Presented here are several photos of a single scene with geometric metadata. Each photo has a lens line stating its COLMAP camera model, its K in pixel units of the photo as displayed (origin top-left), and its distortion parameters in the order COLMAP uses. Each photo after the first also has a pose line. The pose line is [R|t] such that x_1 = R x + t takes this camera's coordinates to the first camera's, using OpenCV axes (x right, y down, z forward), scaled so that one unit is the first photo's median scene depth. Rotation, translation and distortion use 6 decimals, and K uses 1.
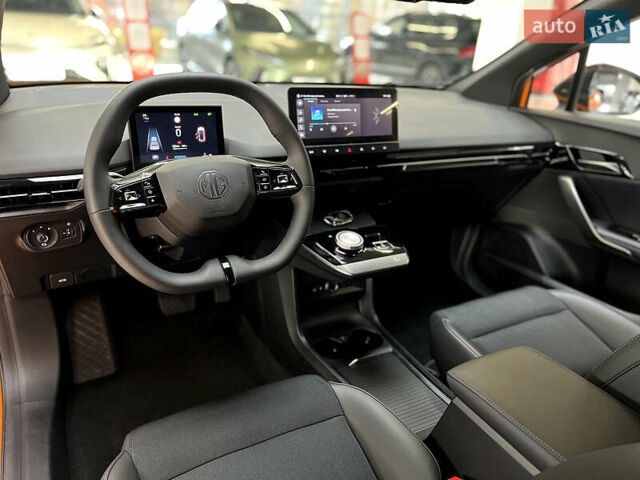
lens RADIAL K [[487.6, 0, 320.0], [0, 487.6, 240.0], [0, 0, 1]] dist [0.087581, -0.120969]
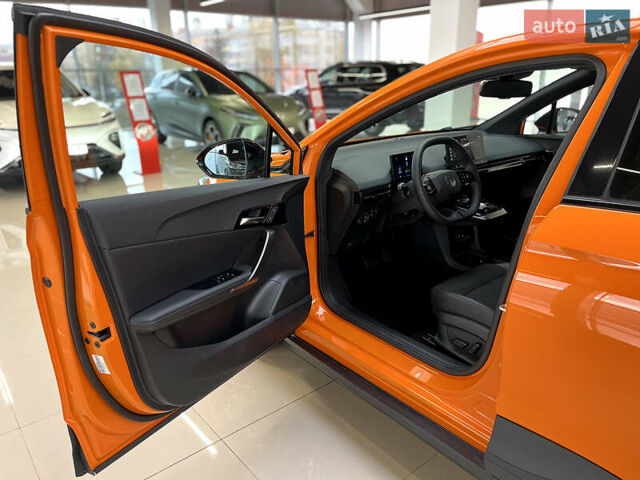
lens RADIAL K [[487.6, 0, 320.0], [0, 487.6, 240.0], [0, 0, 1]] dist [0.087581, -0.120969]
pose [[0.981678, -0.140090, 0.129160, -0.519901], [0.150042, 0.986141, -0.070805, 0.111094], [-0.117451, 0.088887, 0.989093, -0.572436]]
